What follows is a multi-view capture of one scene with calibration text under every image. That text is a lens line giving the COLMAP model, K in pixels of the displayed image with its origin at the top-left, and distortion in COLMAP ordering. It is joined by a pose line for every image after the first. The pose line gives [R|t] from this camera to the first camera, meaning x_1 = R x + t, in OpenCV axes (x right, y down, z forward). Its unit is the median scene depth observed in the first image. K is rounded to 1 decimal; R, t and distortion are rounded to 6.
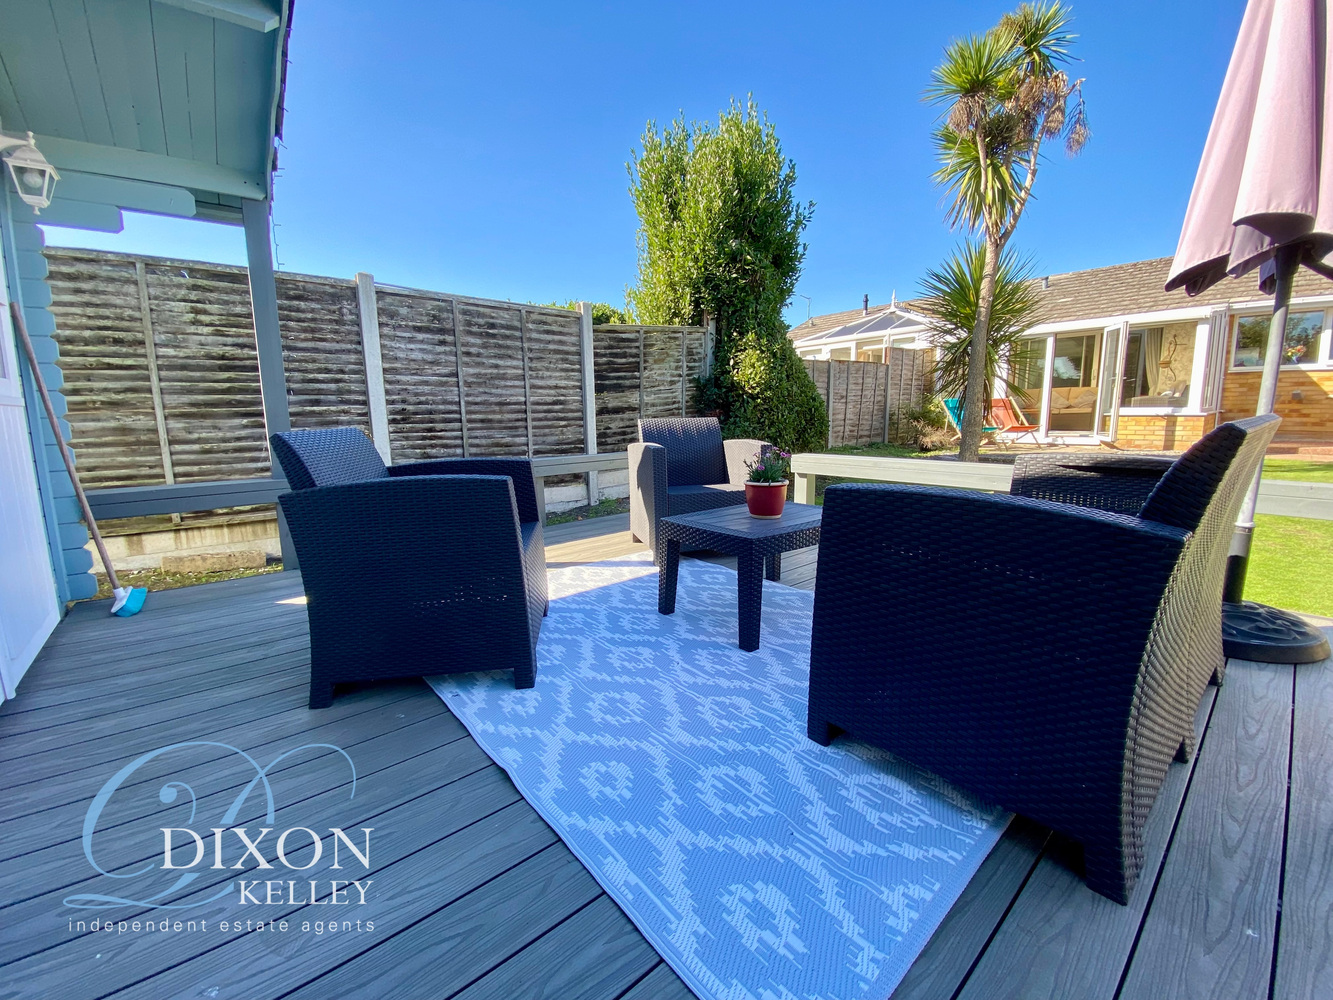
lens RADIAL K [[531.8, 0, 664.1], [0, 531.8, 496.7], [0, 0, 1]] dist [0.024819, -0.021447]
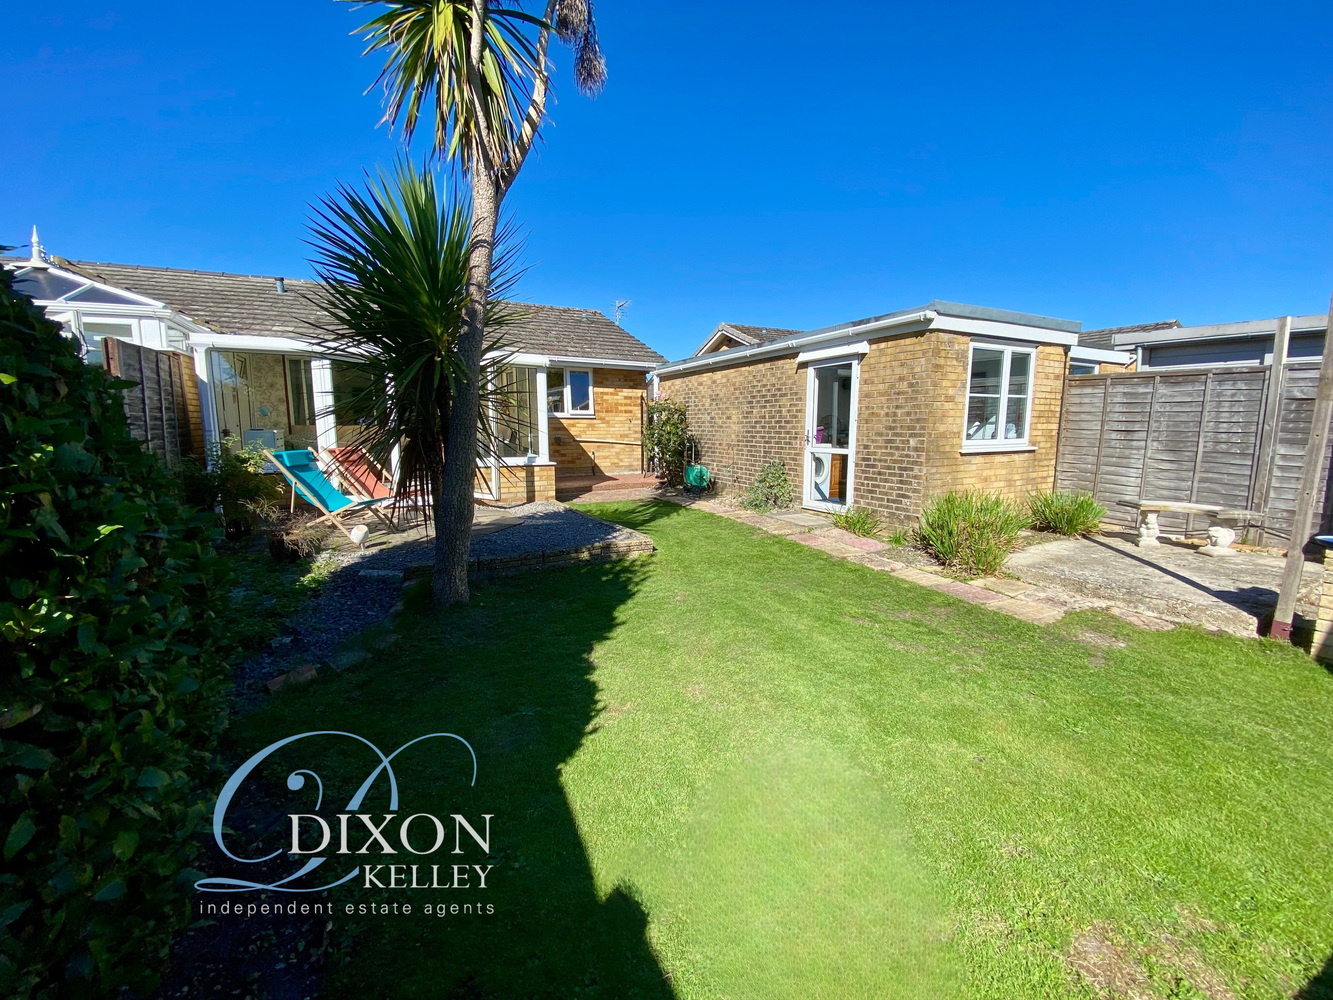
lens RADIAL K [[531.8, 0, 664.1], [0, 531.8, 496.7], [0, 0, 1]] dist [0.024819, -0.021447]
pose [[0.221042, -0.112147, 0.968795, 0.074745], [0.144517, 0.986166, 0.081184, -0.127338], [-0.964497, 0.122062, 0.234191, 0.505529]]
